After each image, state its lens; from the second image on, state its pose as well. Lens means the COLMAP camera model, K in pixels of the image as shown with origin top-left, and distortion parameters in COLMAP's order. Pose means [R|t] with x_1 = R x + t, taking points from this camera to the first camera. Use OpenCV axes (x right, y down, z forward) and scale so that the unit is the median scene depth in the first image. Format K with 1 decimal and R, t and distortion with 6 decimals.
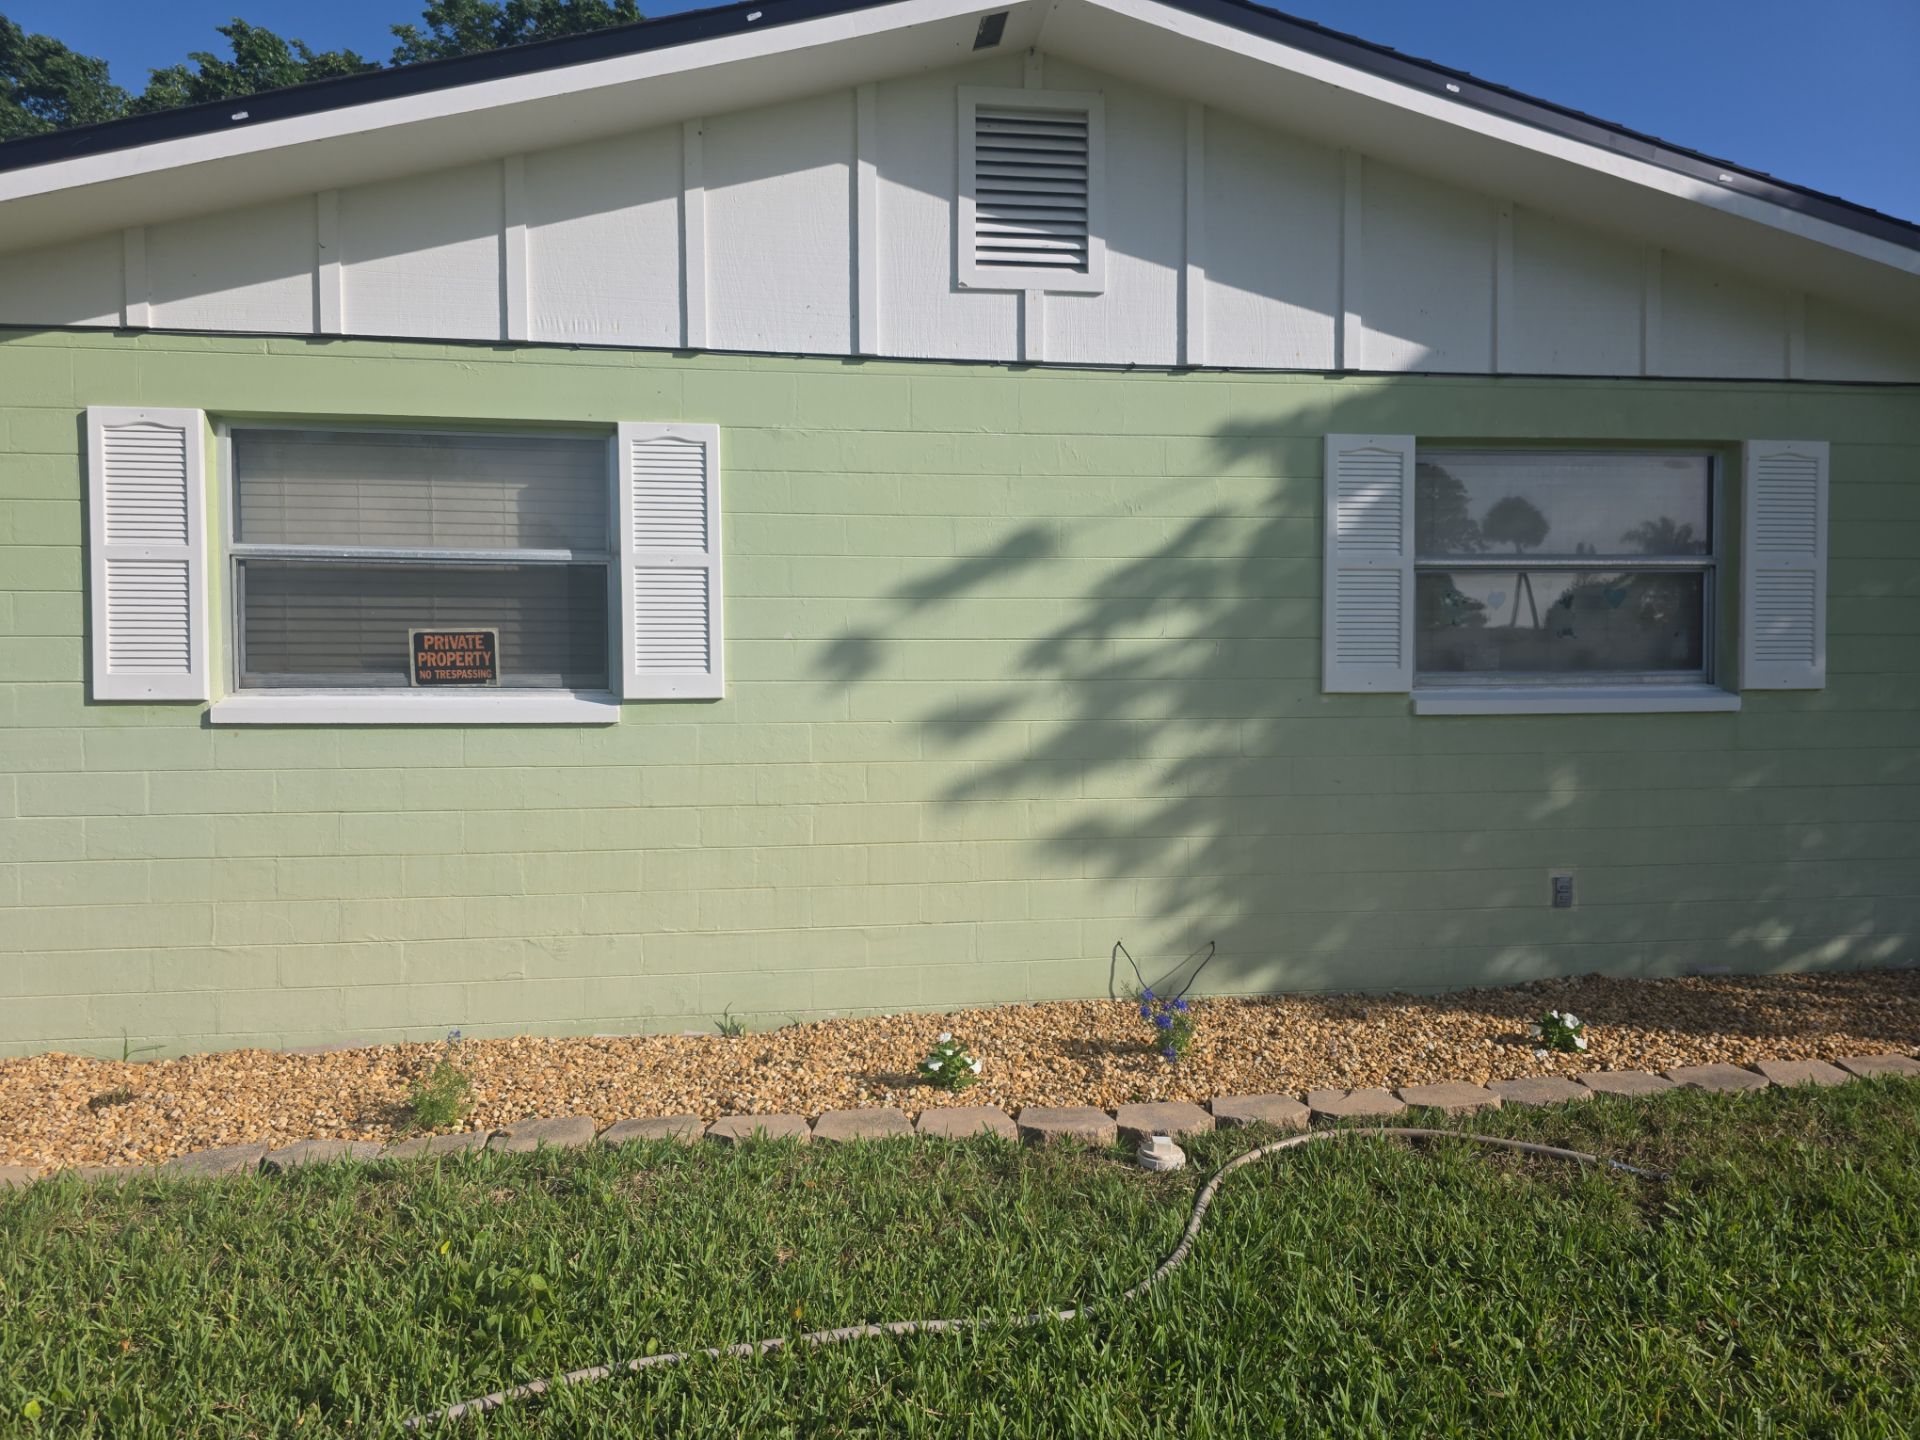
lens RADIAL K [[1320.9, 0, 963.0], [0, 1320.9, 702.4], [0, 0, 1]] dist [0.048472, -0.058002]
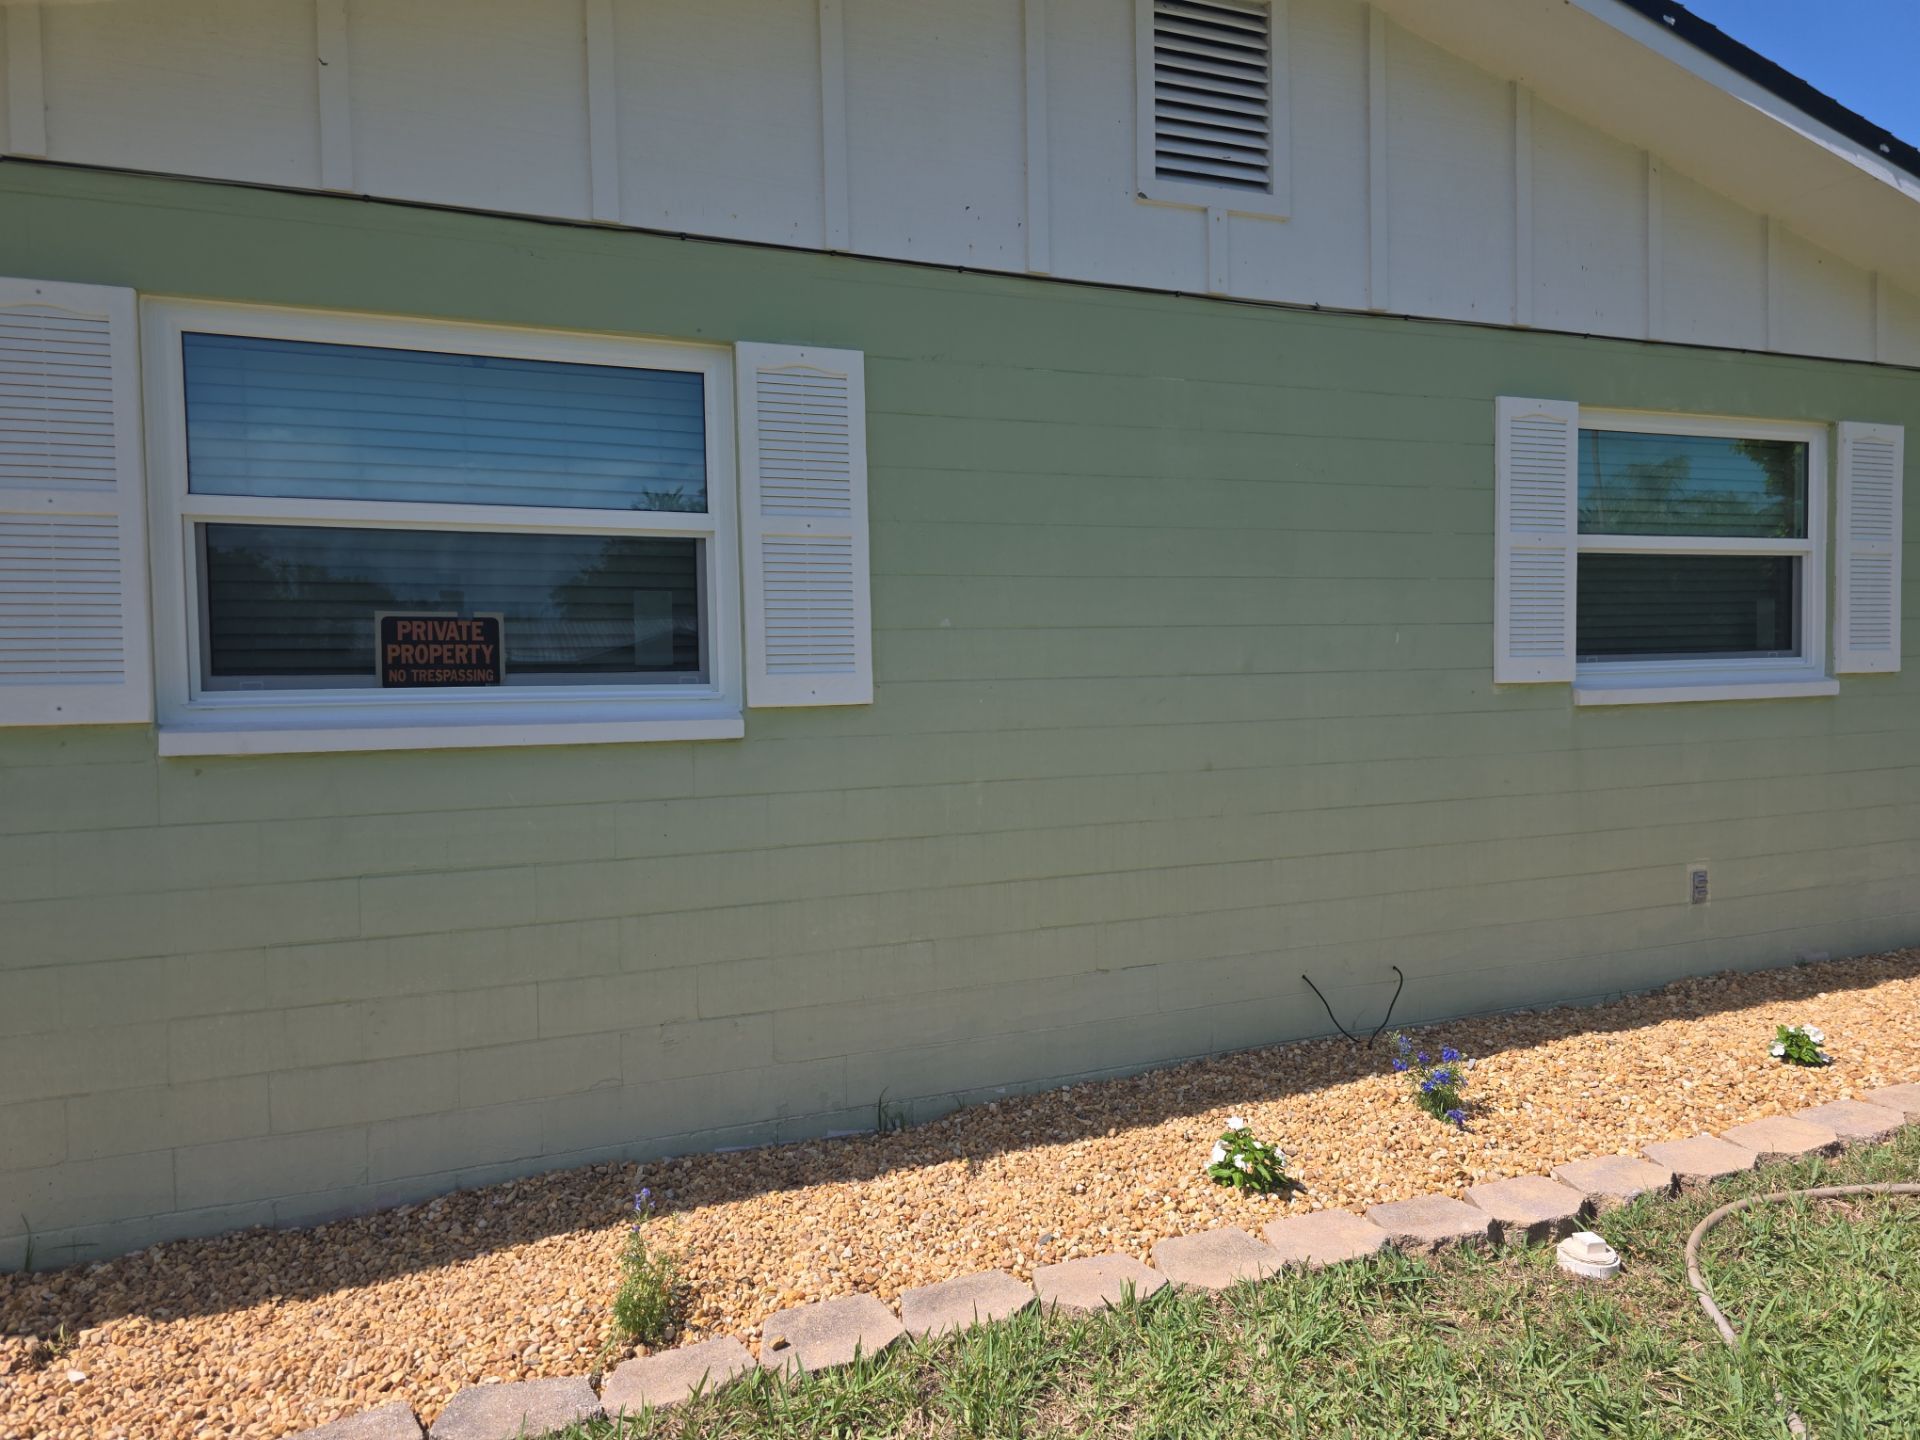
lens RADIAL K [[1320.9, 0, 963.0], [0, 1320.9, 702.4], [0, 0, 1]] dist [0.048472, -0.058002]
pose [[0.963627, -0.018915, 0.266580, -0.314704], [0.014048, 0.999698, 0.020155, -0.017542], [-0.266880, -0.015677, 0.963602, 0.217545]]
